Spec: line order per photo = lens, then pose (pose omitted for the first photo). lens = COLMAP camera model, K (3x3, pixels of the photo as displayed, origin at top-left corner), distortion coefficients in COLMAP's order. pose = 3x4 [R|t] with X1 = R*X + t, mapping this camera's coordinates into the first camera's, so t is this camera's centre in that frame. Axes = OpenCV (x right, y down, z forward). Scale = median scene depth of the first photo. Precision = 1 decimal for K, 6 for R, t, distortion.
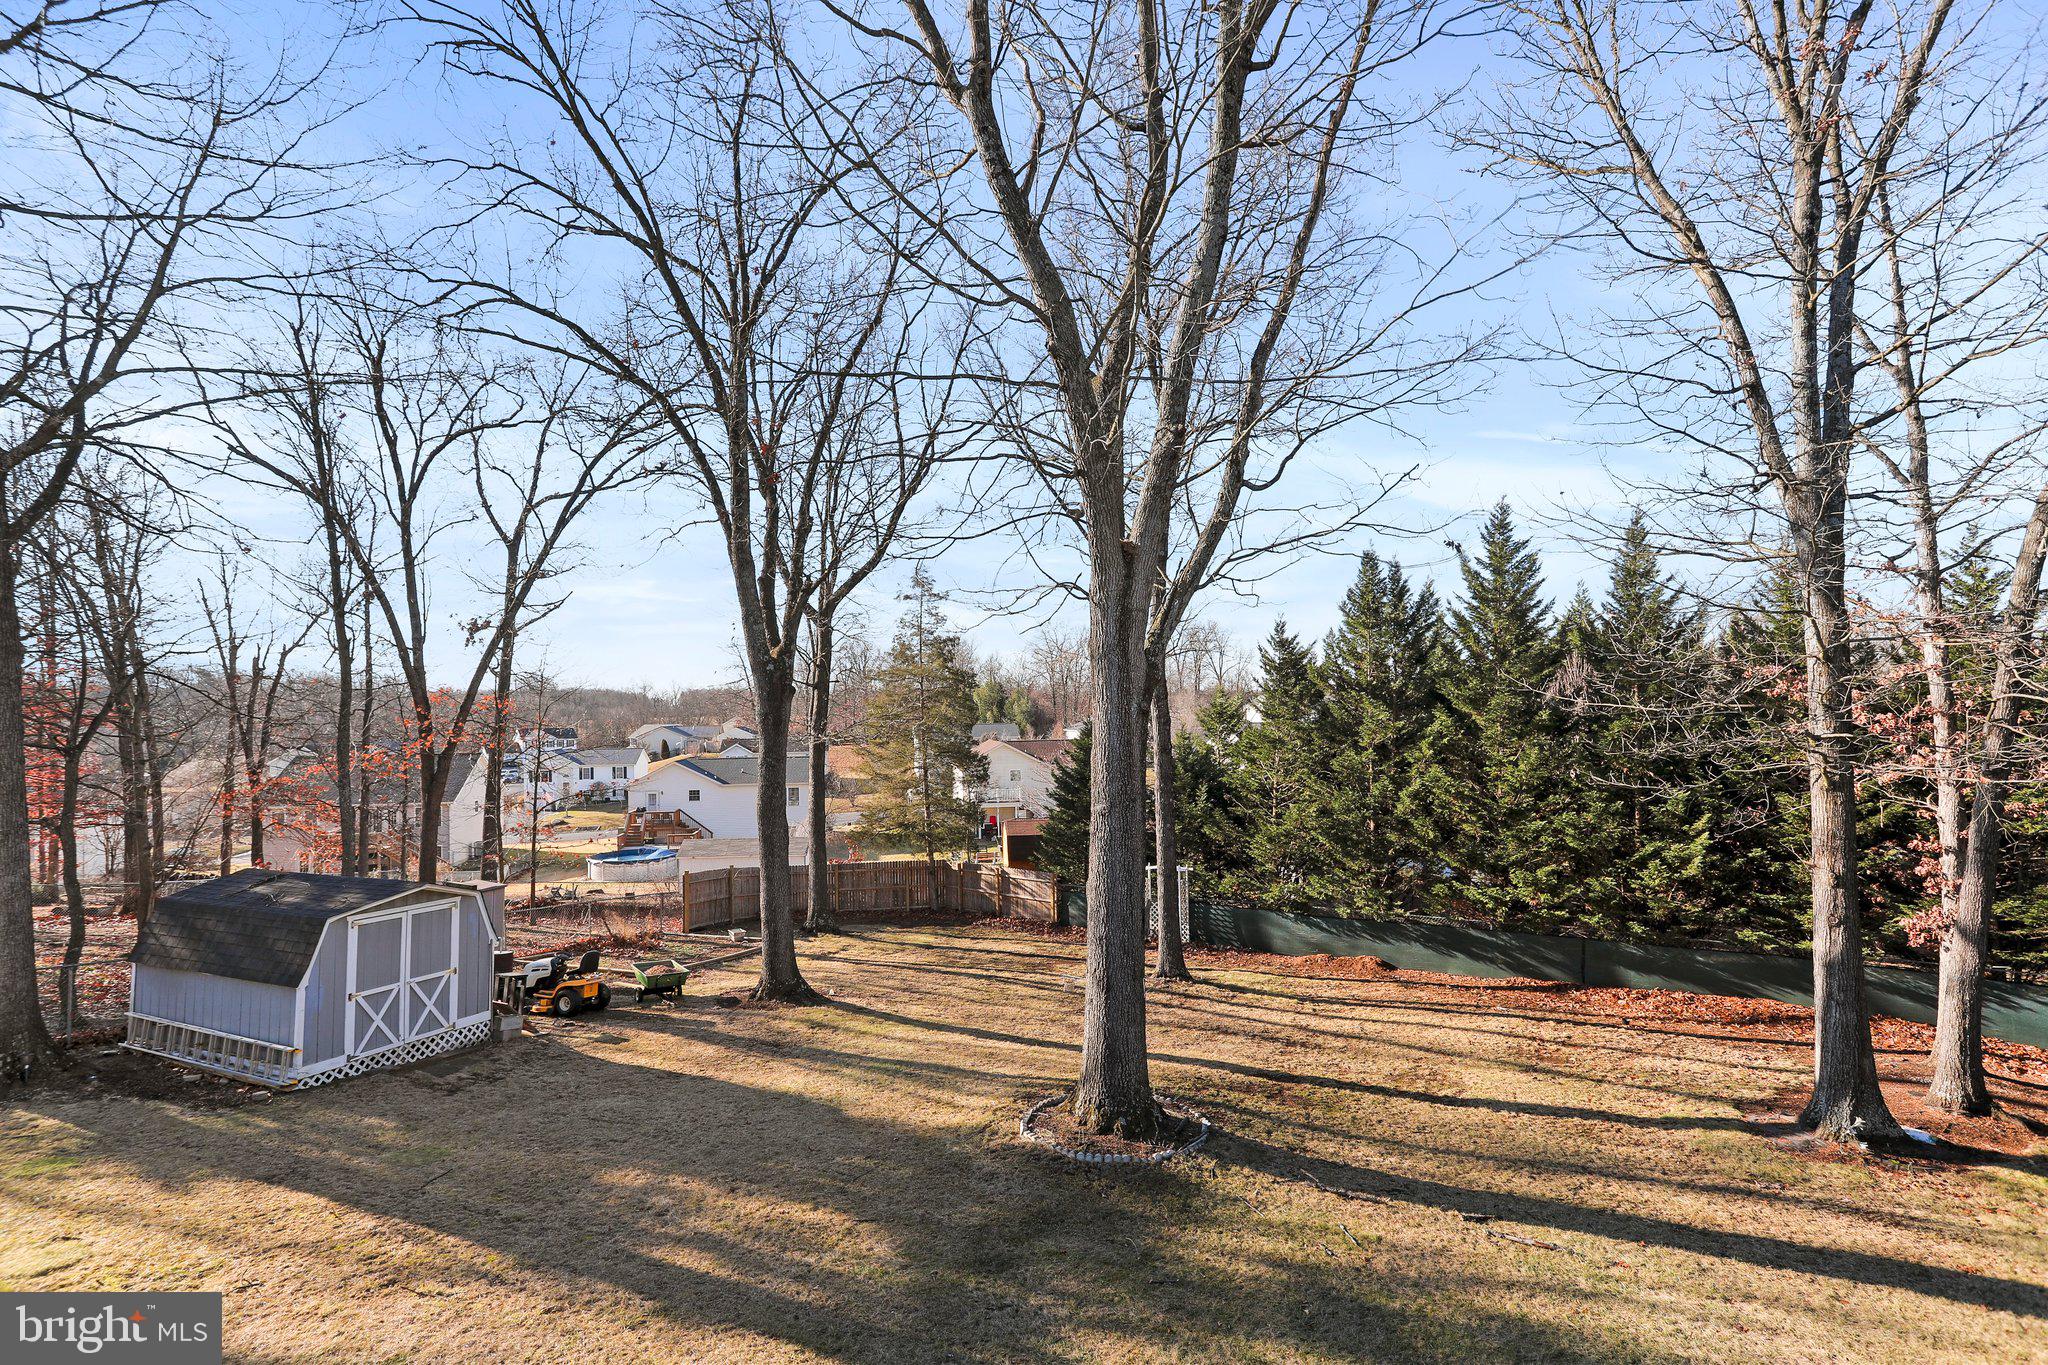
lens RADIAL K [[1003.8, 0, 1020.1], [0, 1003.8, 689.5], [0, 0, 1]] dist [-0.038412, 0.014336]
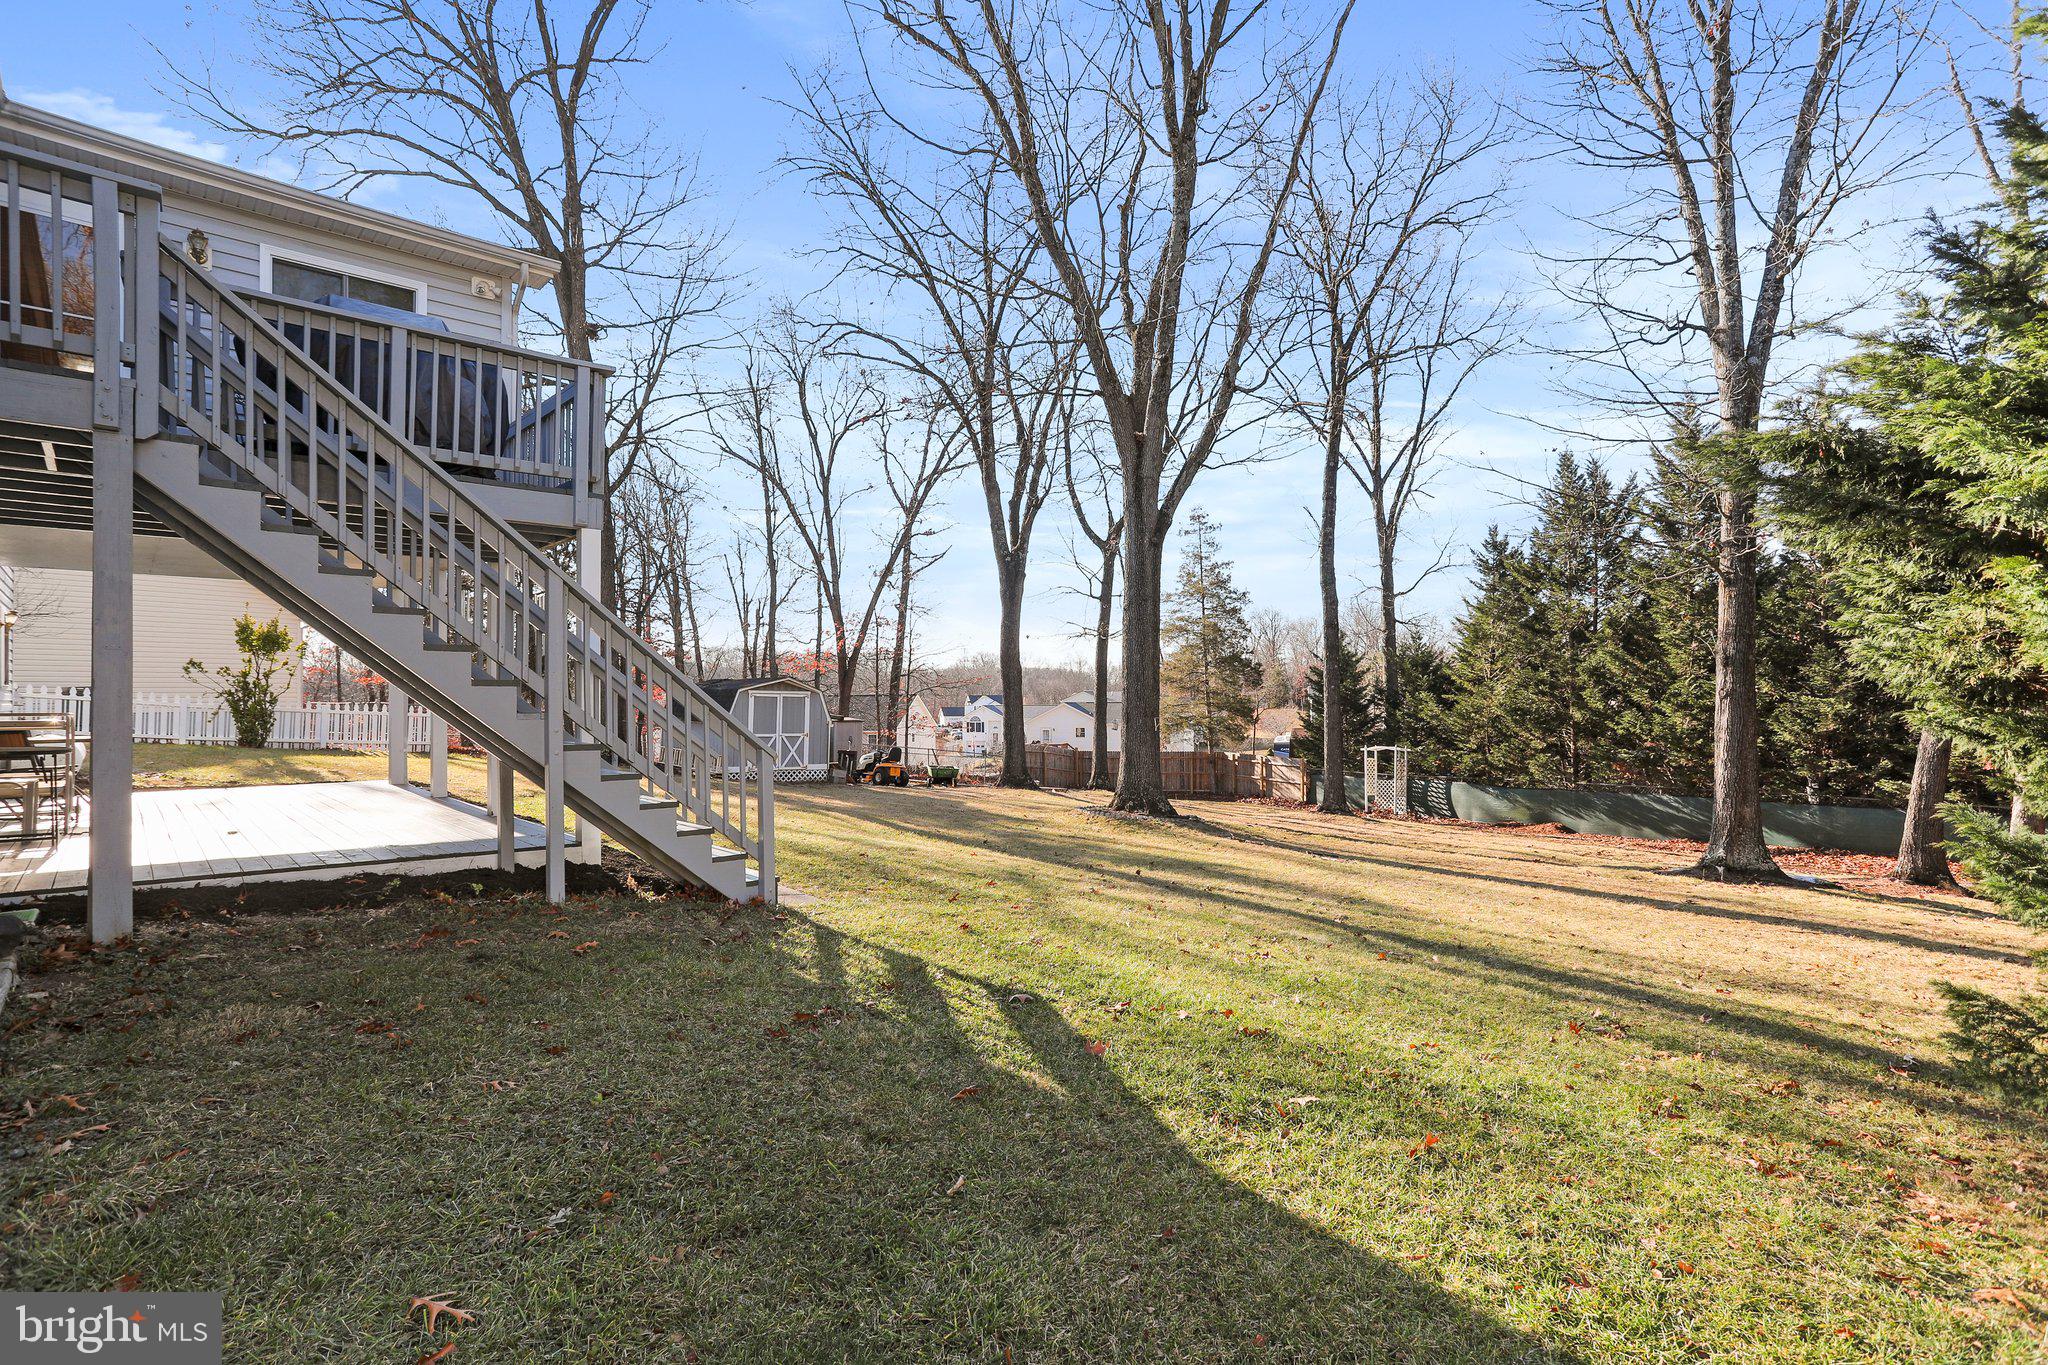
lens RADIAL K [[1003.8, 0, 1023.0], [0, 1003.8, 685.0], [0, 0, 1]] dist [-0.038412, 0.014336]
pose [[0.903537, 0.002915, -0.428500, 0.325641], [0.000206, 0.999974, 0.007238, 0.122521], [0.428510, -0.006628, 0.903513, -0.254622]]
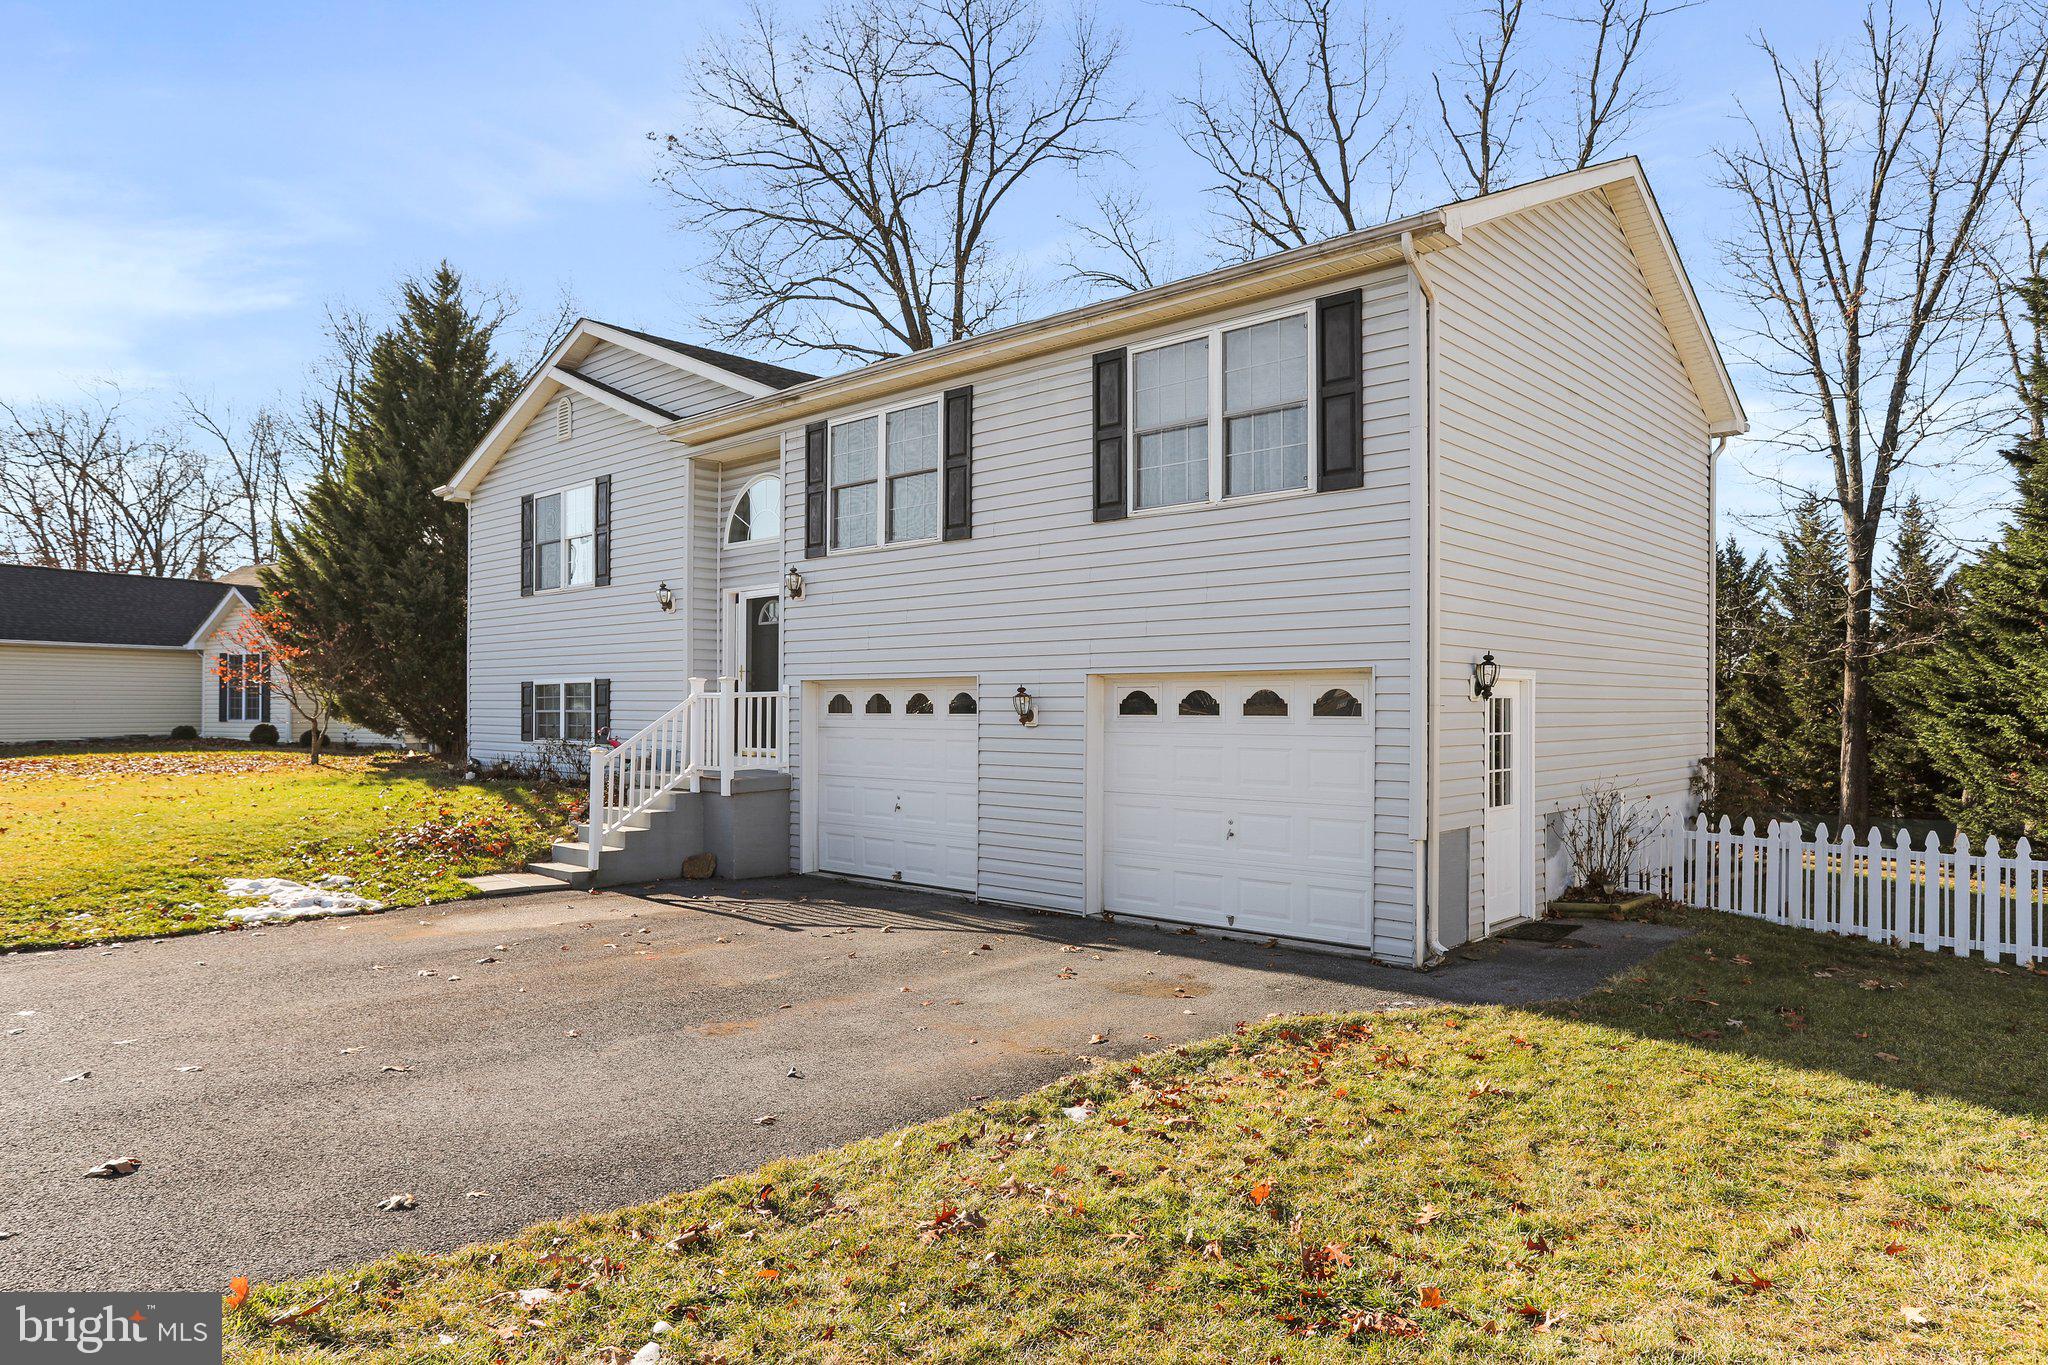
lens RADIAL K [[1254.2, 0, 1056.6], [0, 1254.2, 701.0], [0, 0, 1]] dist [-0.009206, -0.000037]
pose [[0.935997, 0.012045, -0.351802, 0.148993], [-0.009029, 0.999907, 0.010212, 0.086533], [0.351892, -0.006382, 0.936019, -0.978017]]
